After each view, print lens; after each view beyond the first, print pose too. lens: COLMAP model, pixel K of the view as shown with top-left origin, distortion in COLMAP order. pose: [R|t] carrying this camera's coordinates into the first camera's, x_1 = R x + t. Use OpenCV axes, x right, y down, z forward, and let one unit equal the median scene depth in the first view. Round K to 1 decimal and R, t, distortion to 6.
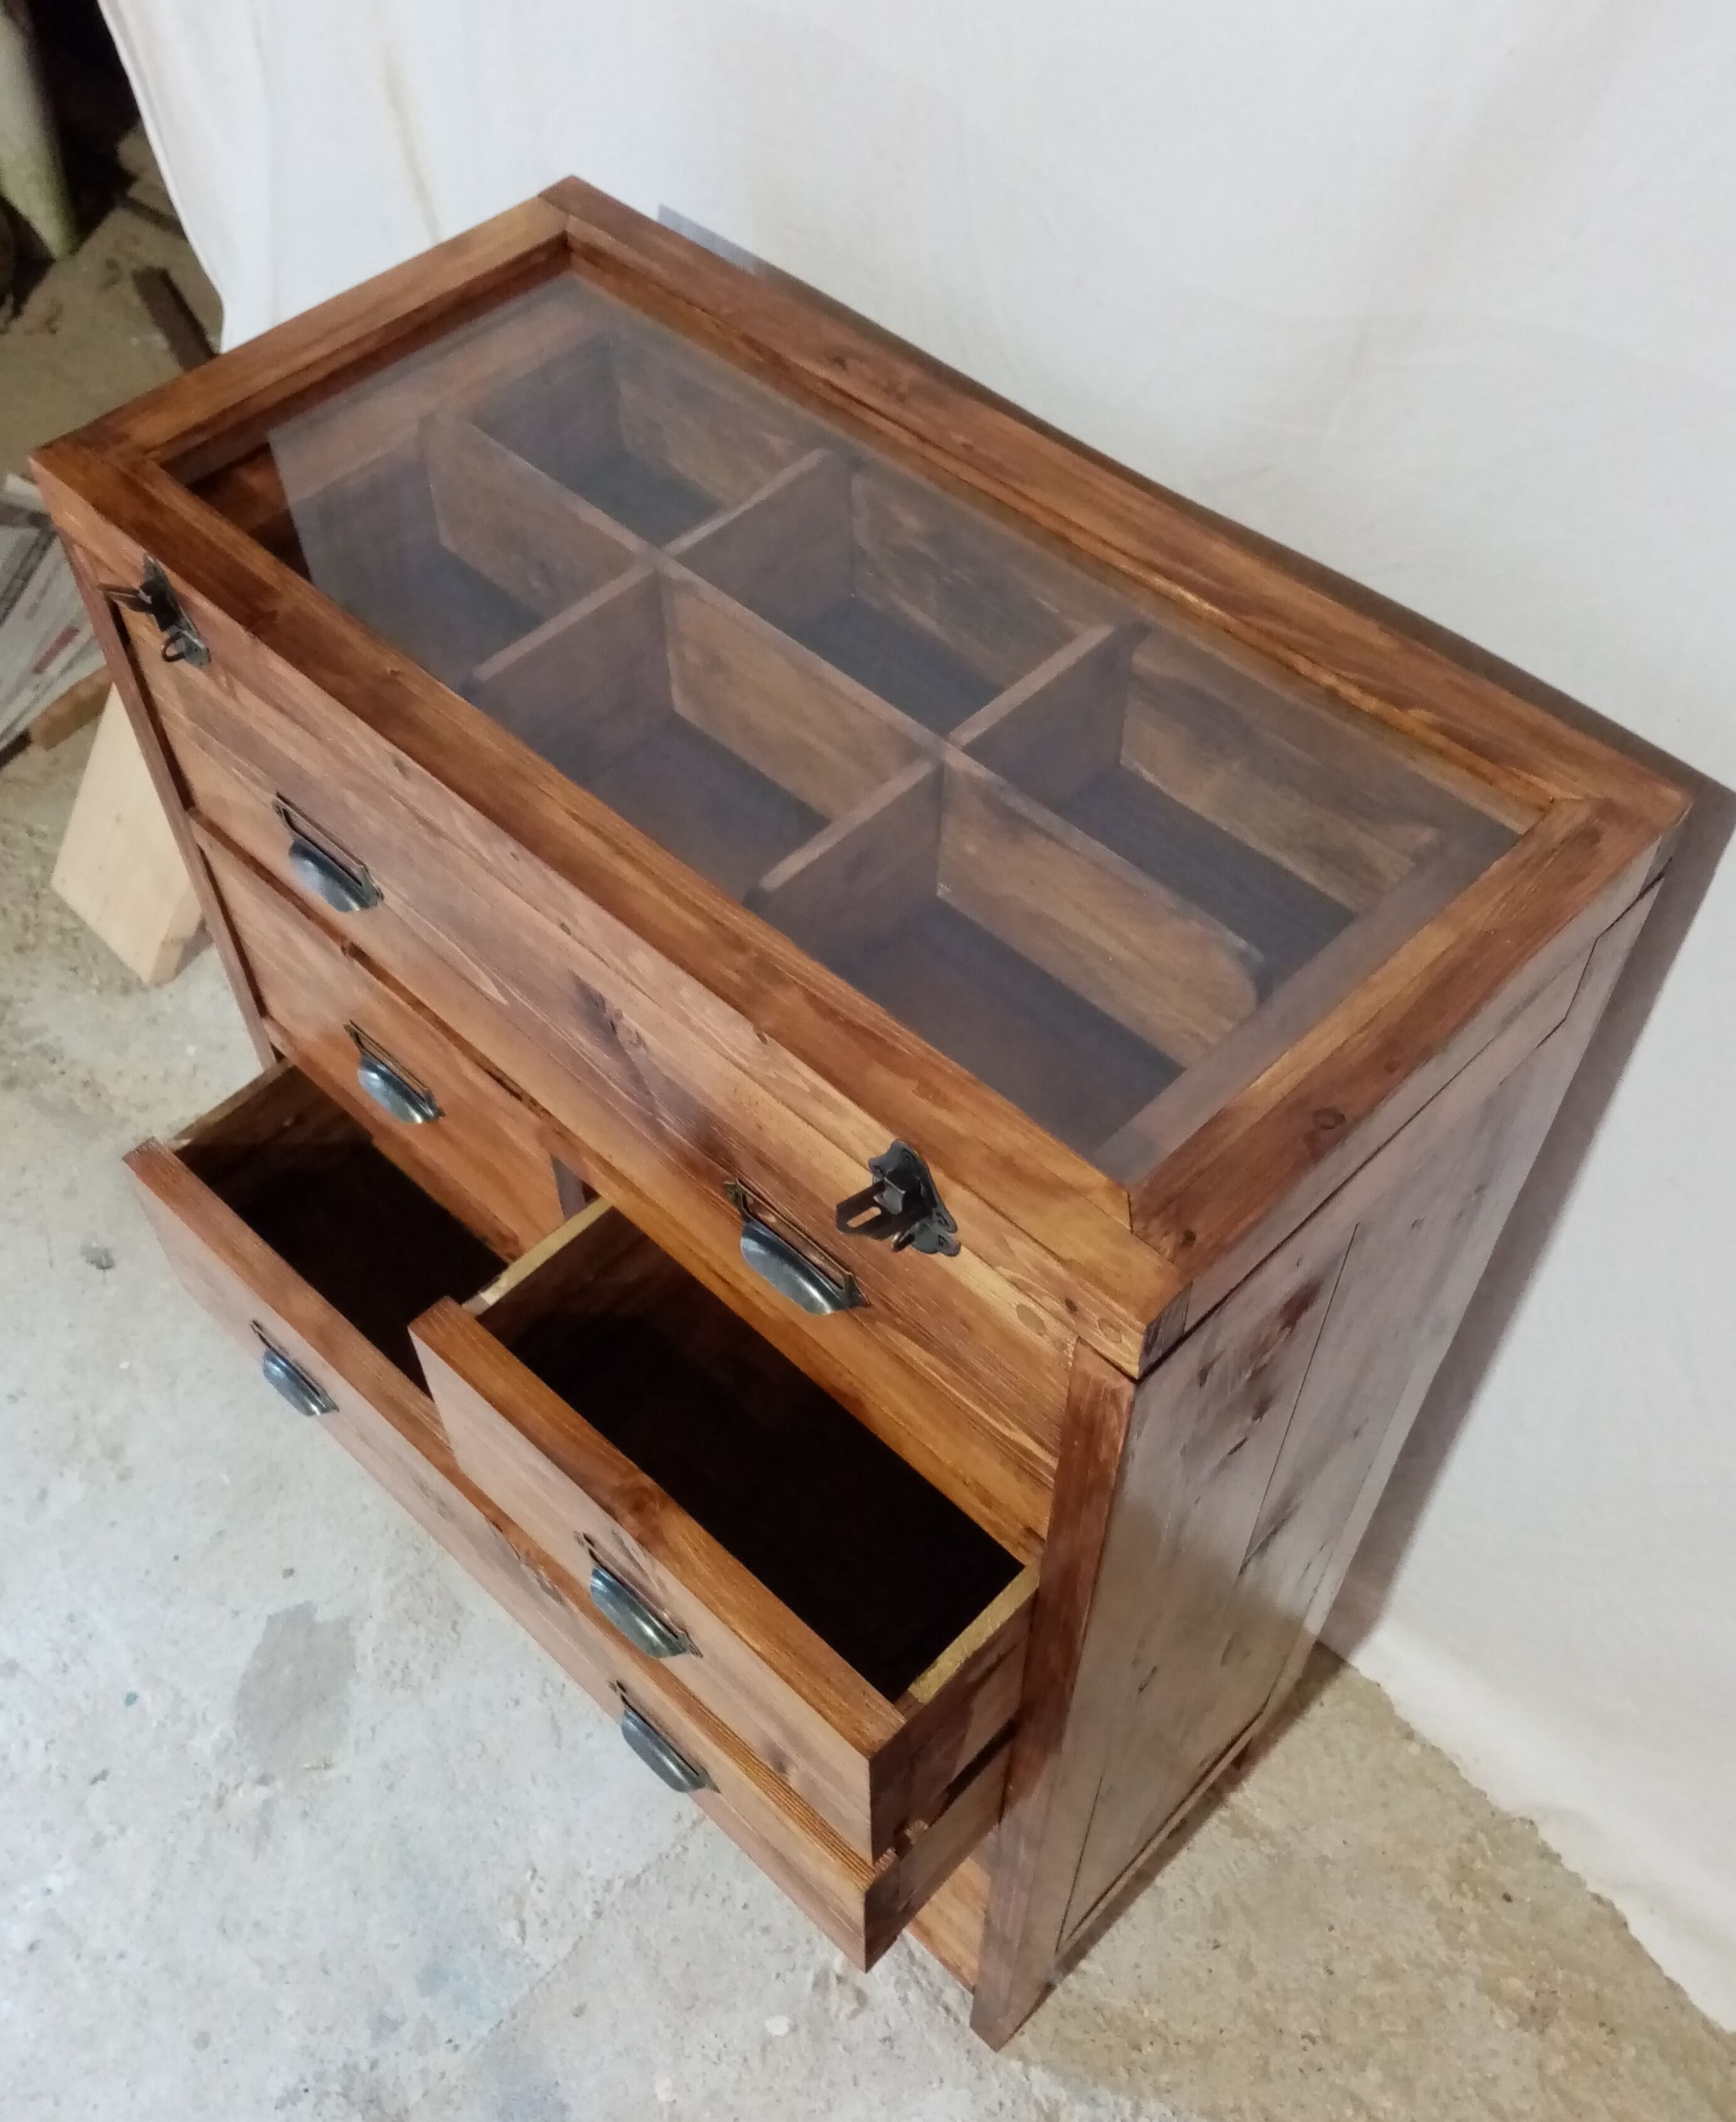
lens RADIAL K [[2077.9, 0, 873.1], [0, 2077.9, 1062.7], [0, 0, 1]] dist [0.026810, 0.000000]
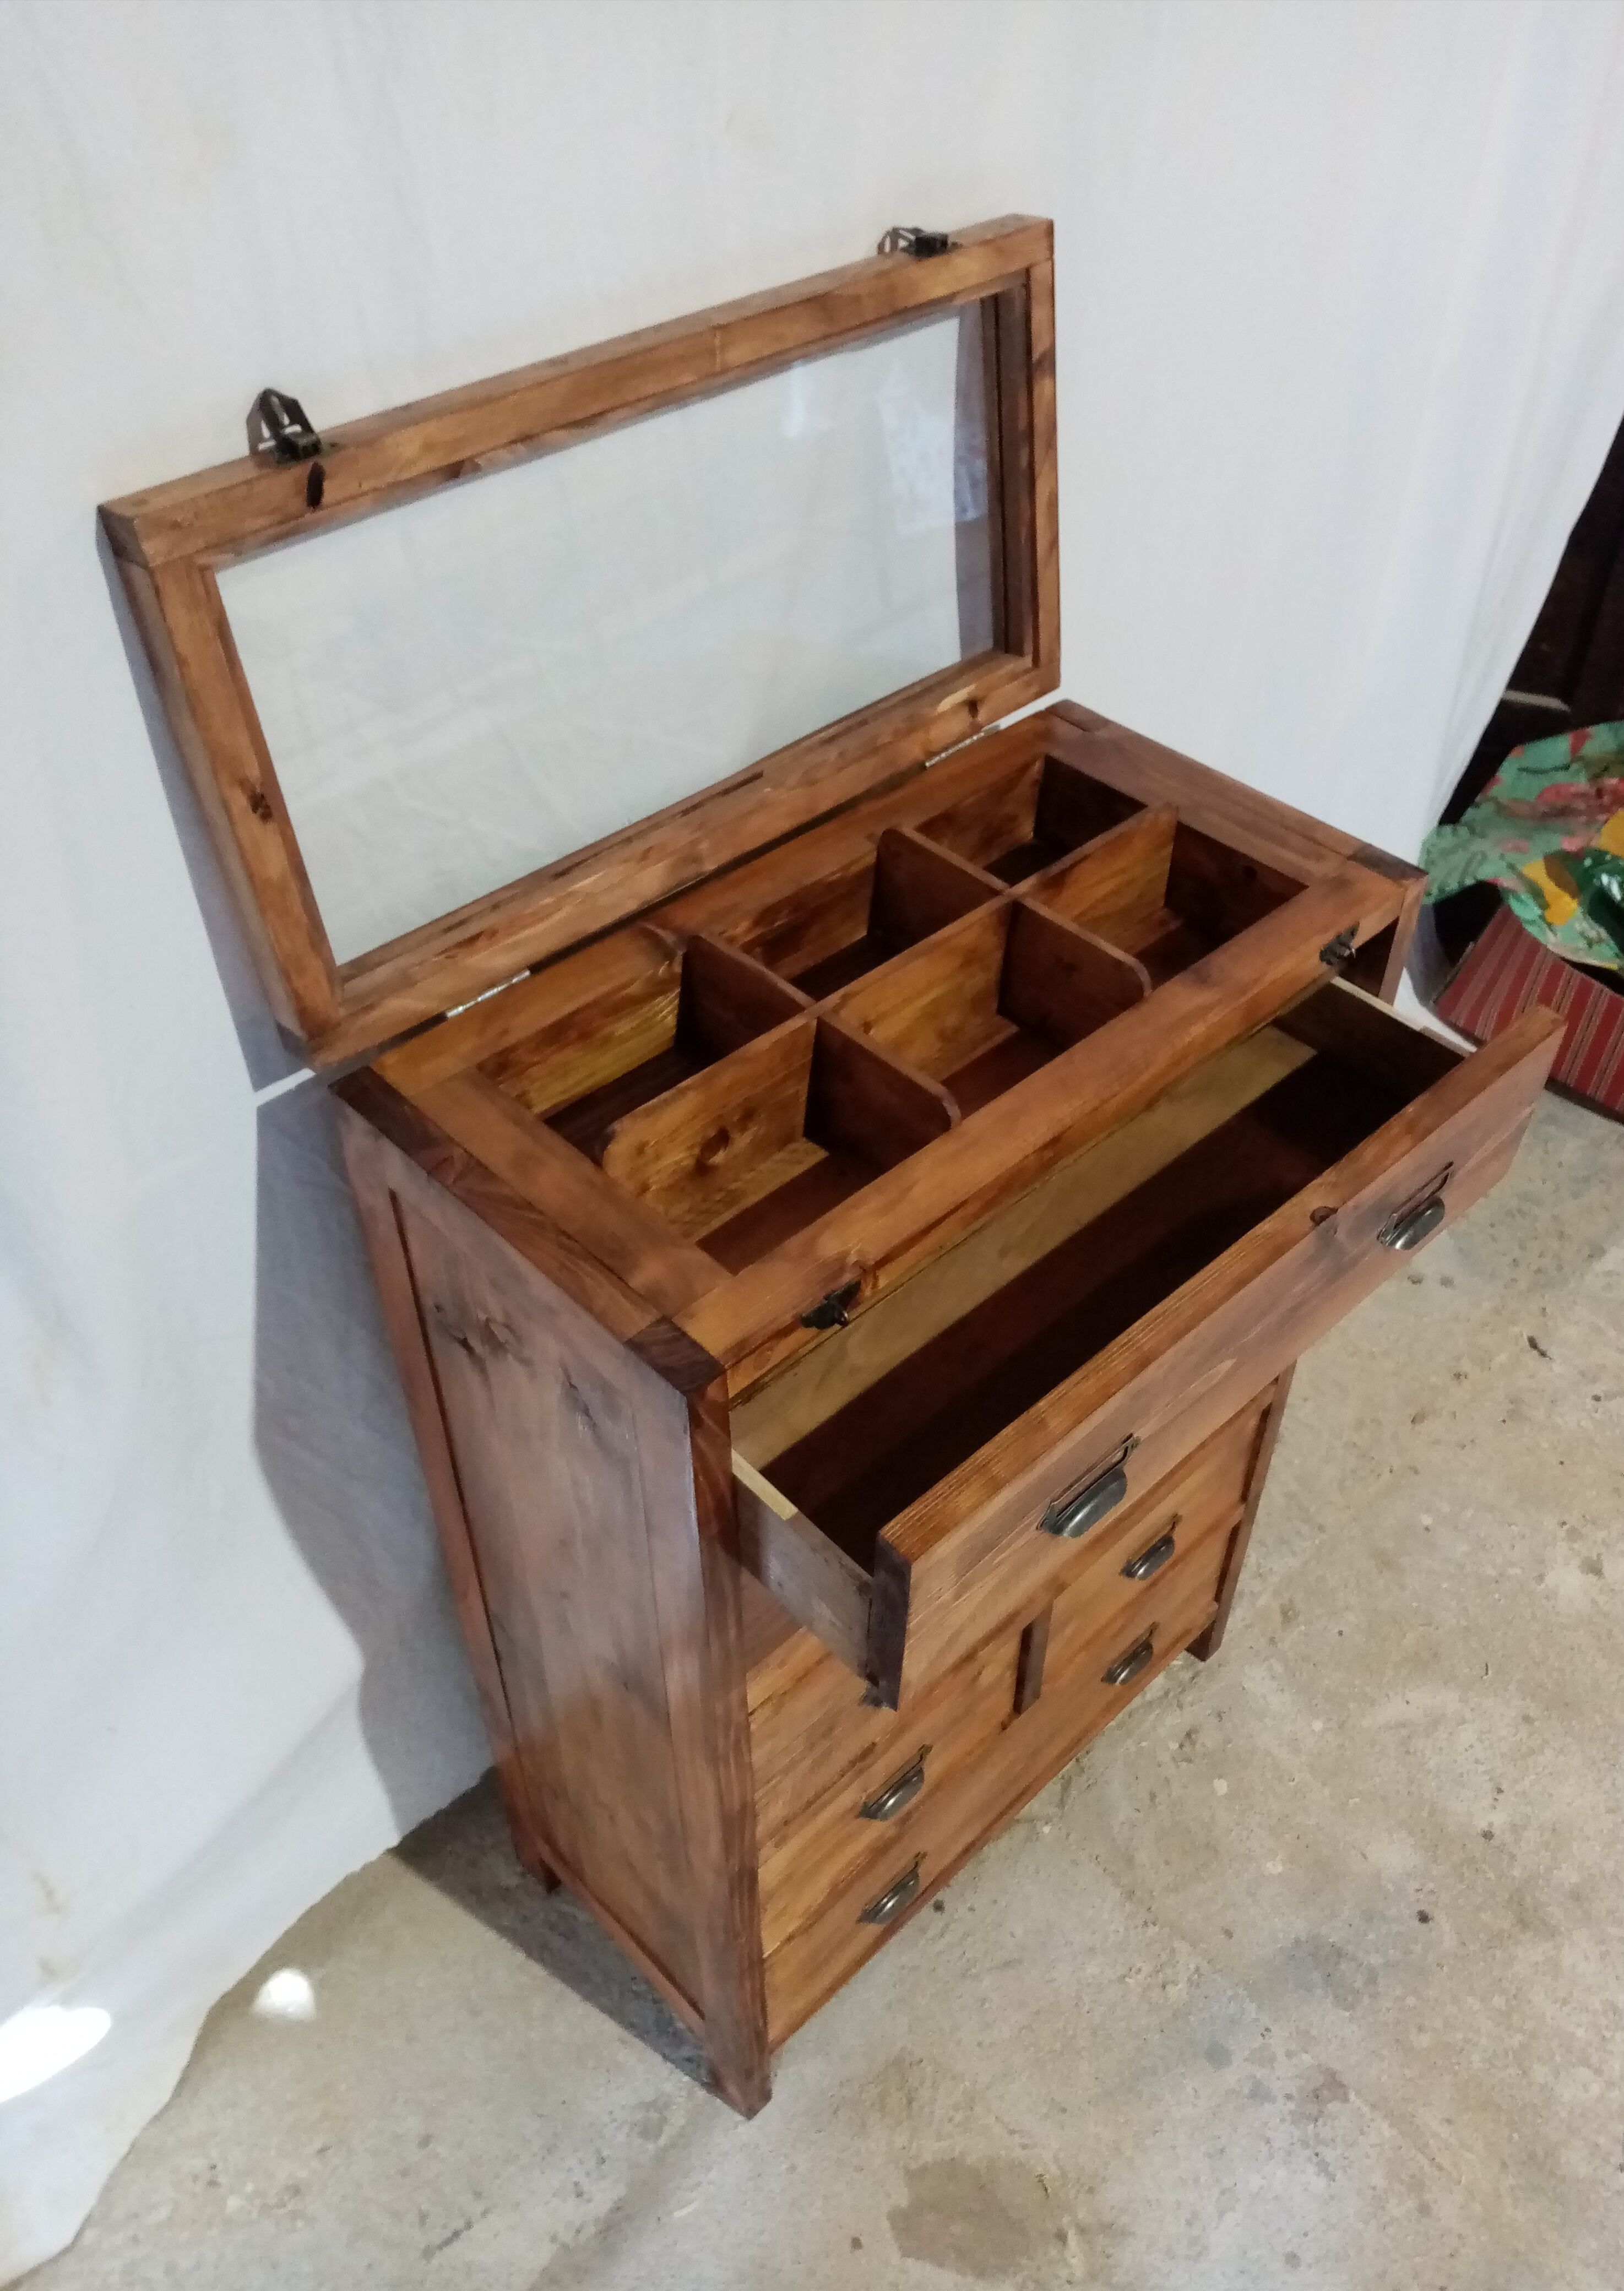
lens RADIAL K [[1869.3, 0, 800.4], [0, 1869.3, 1095.4], [0, 0, 1]] dist [-0.002809, -0.005174]
pose [[0.045105, -0.663574, 0.746749, -0.655882], [0.789954, 0.481263, 0.379944, -0.429152], [-0.611504, 0.572761, 0.545901, 0.236800]]
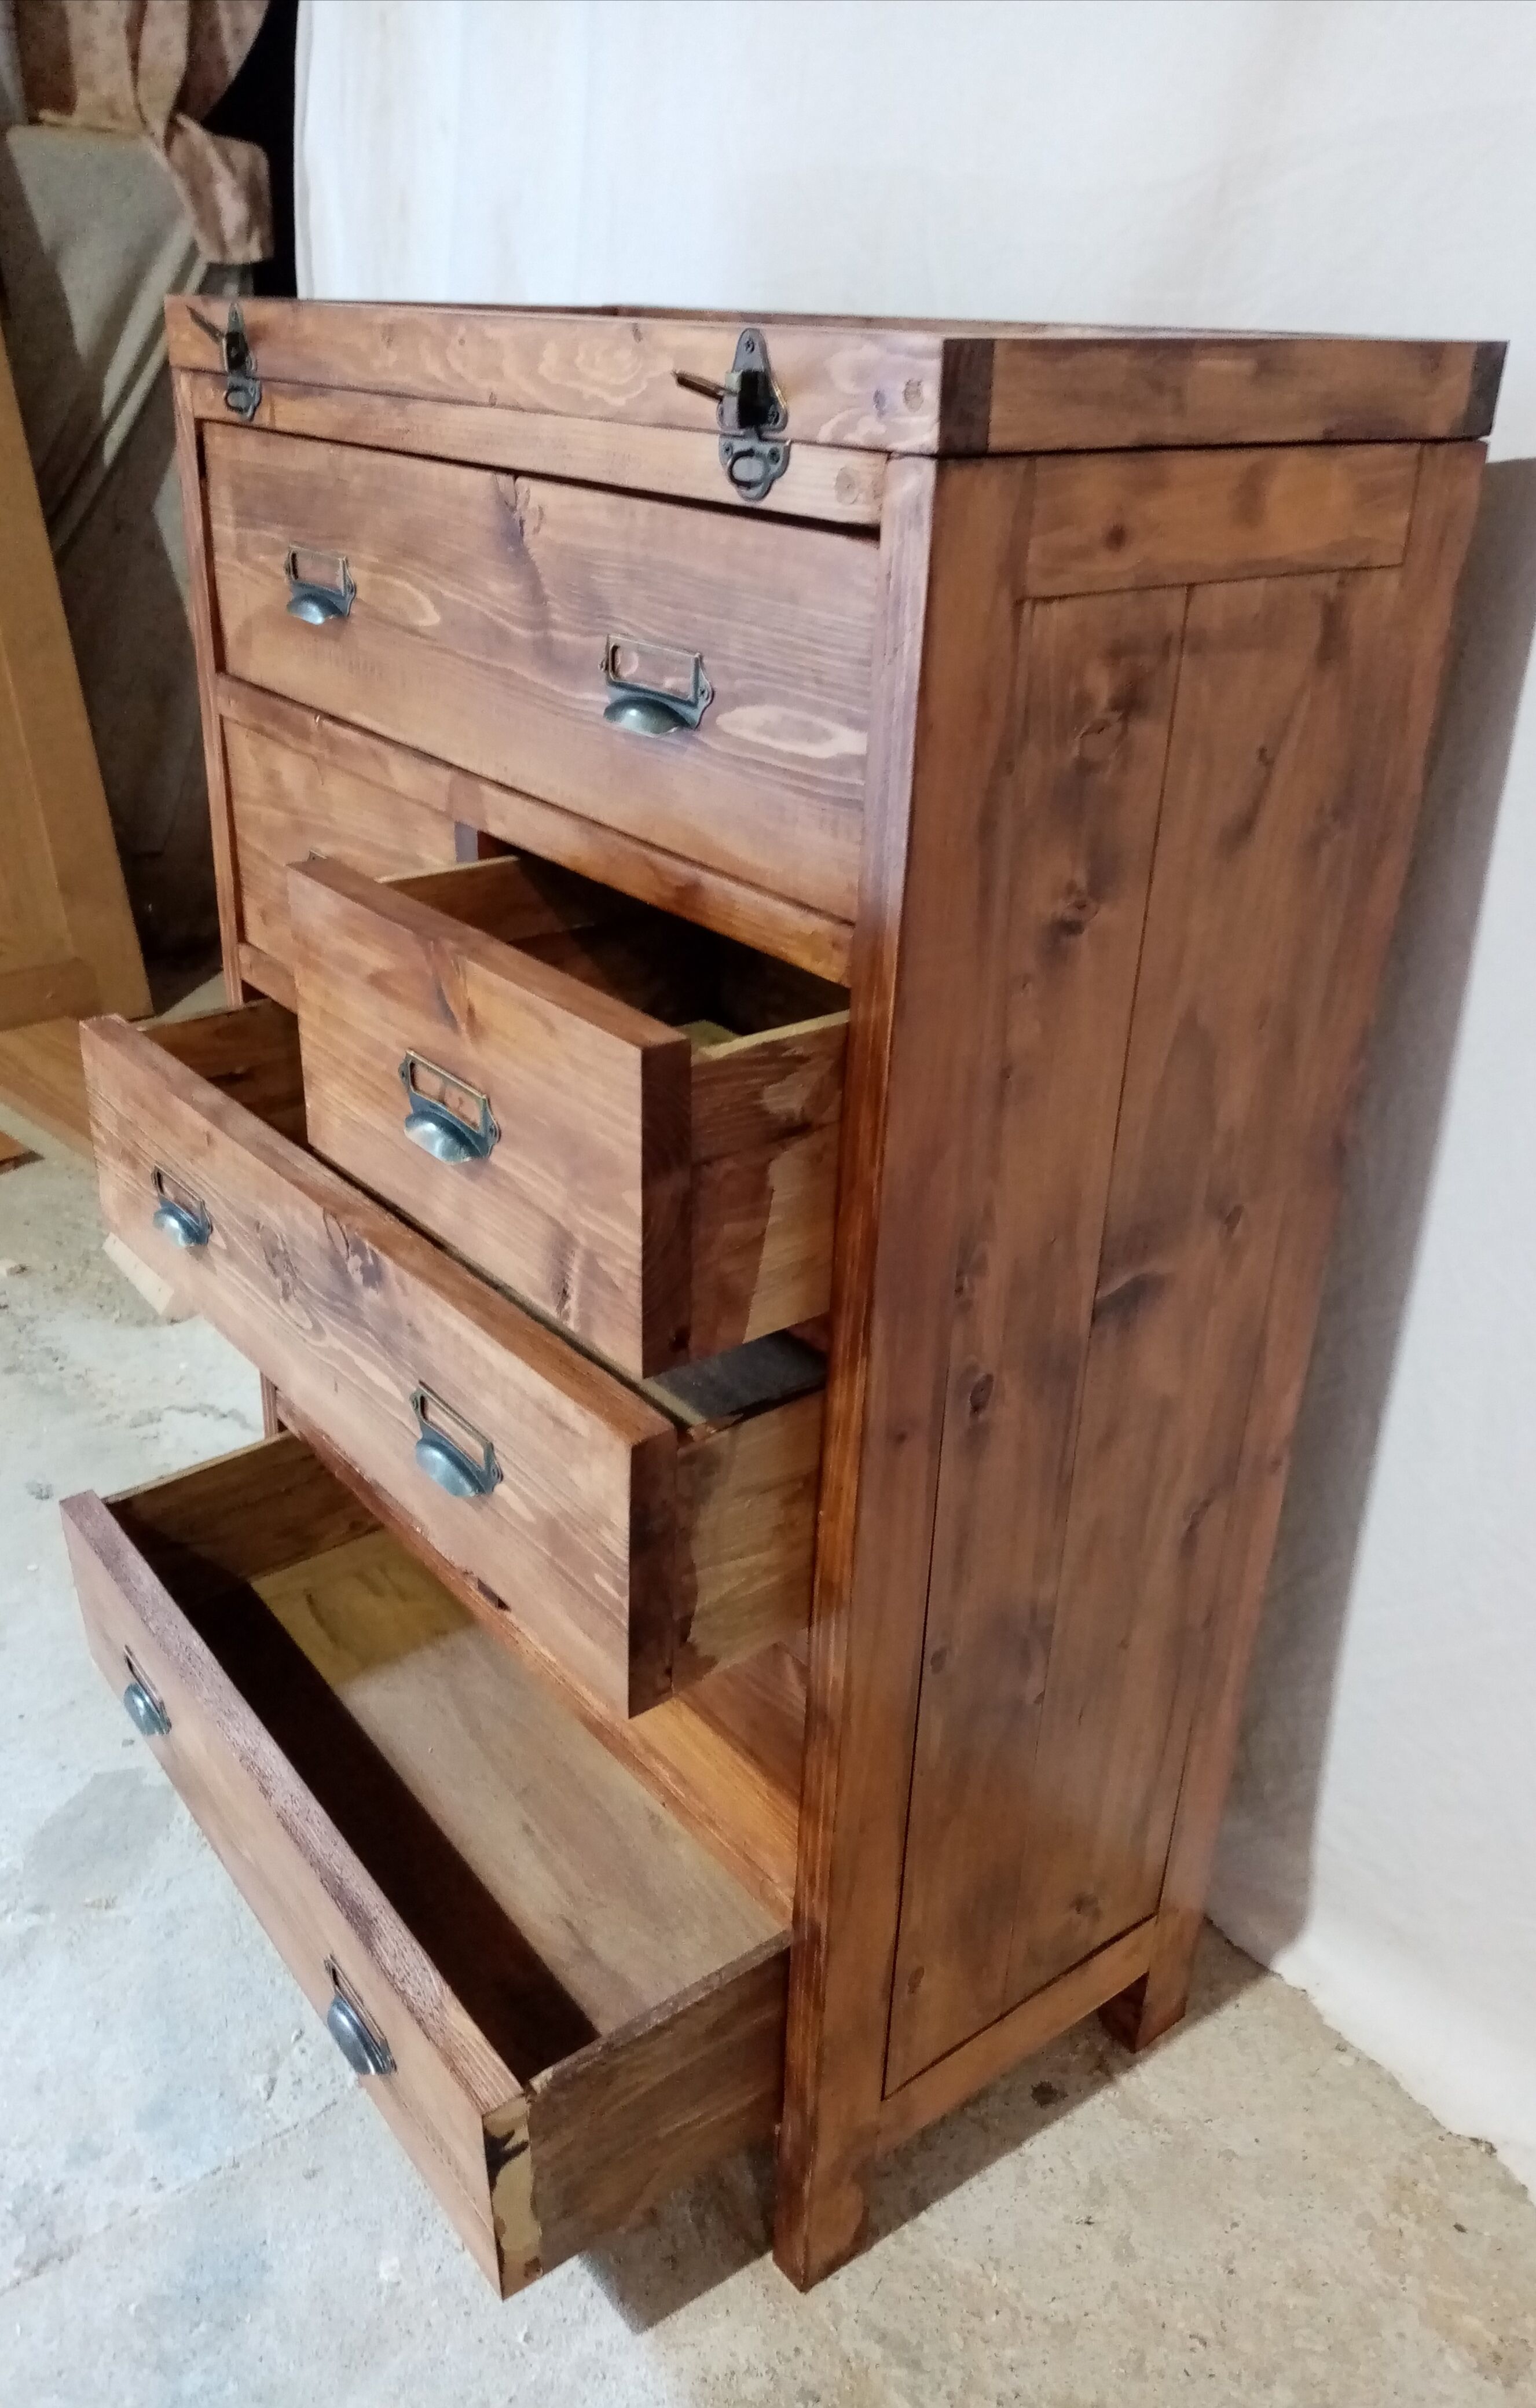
lens RADIAL K [[1914.1, 0, 749.2], [0, 1914.1, 1205.3], [0, 0, 1]] dist [-0.012512, 0.046782]
pose [[0.989211, 0.094399, -0.112026, 0.079675], [-0.134997, 0.884377, -0.446825, 0.423024], [0.056894, 0.457127, 0.887580, 0.152943]]
